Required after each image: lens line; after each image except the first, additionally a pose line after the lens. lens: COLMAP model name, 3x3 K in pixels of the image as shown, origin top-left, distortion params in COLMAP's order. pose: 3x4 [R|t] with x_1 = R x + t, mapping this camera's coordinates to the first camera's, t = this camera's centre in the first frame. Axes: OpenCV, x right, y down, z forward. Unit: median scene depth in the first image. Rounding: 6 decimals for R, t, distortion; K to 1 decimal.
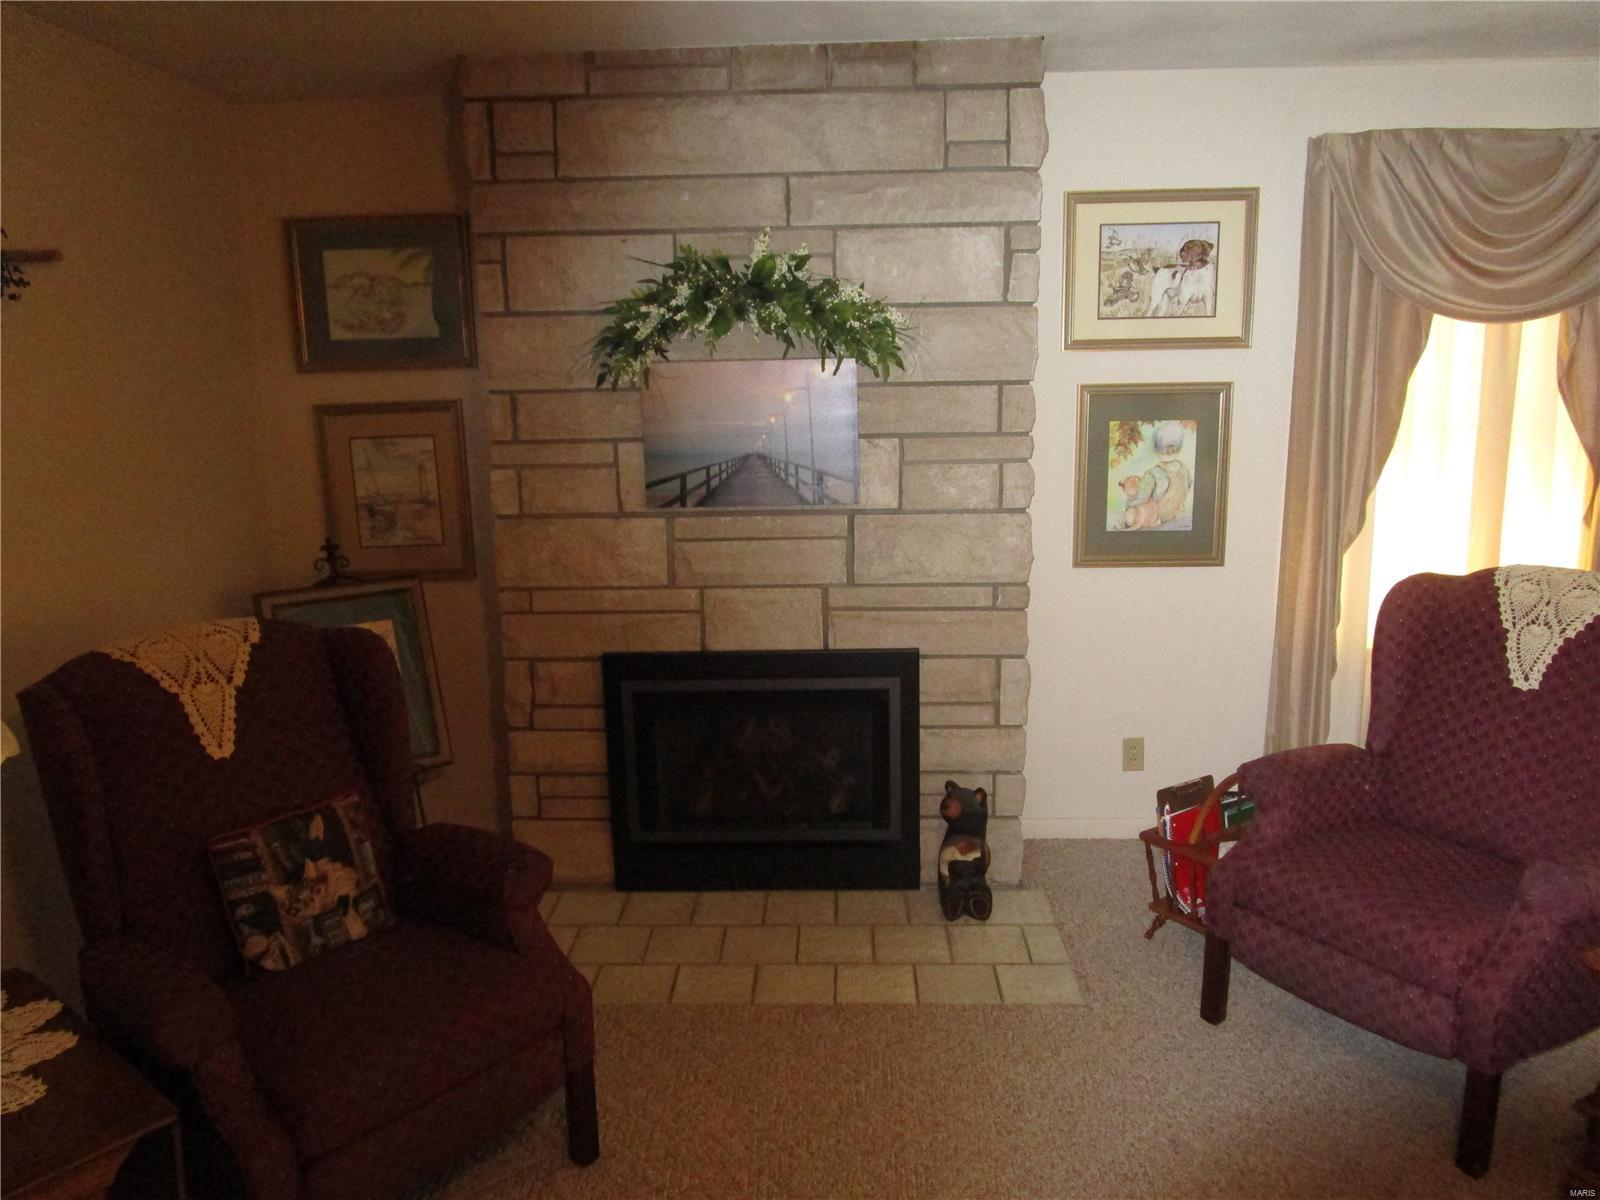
lens RADIAL K [[1147.6, 0, 800.0], [0, 1147.6, 600.0], [0, 0, 1]] dist [-0.019216, 0.002481]
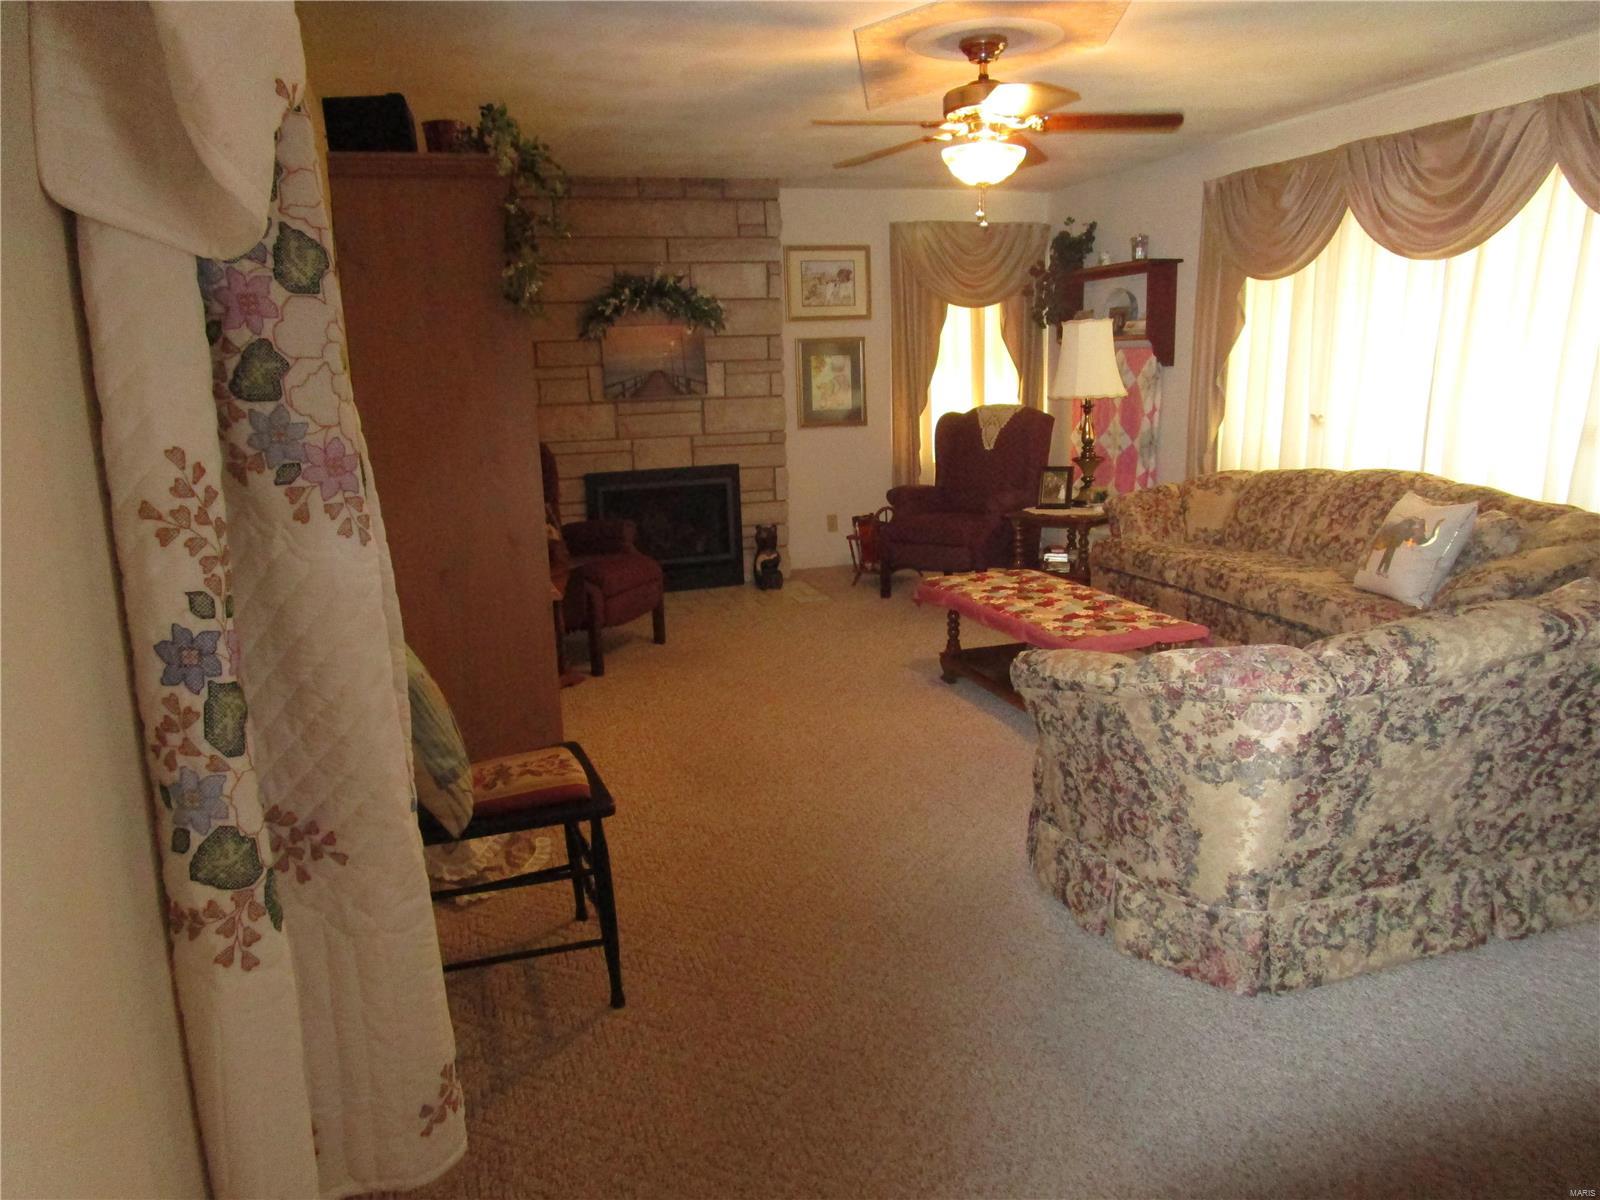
lens RADIAL K [[1147.6, 0, 800.0], [0, 1147.6, 600.0], [0, 0, 1]] dist [-0.019216, 0.002481]
pose [[0.941080, -0.081870, 0.328125, -0.504372], [0.081945, 0.996544, 0.013624, 0.274783], [-0.328106, 0.014067, 0.944536, -1.023007]]
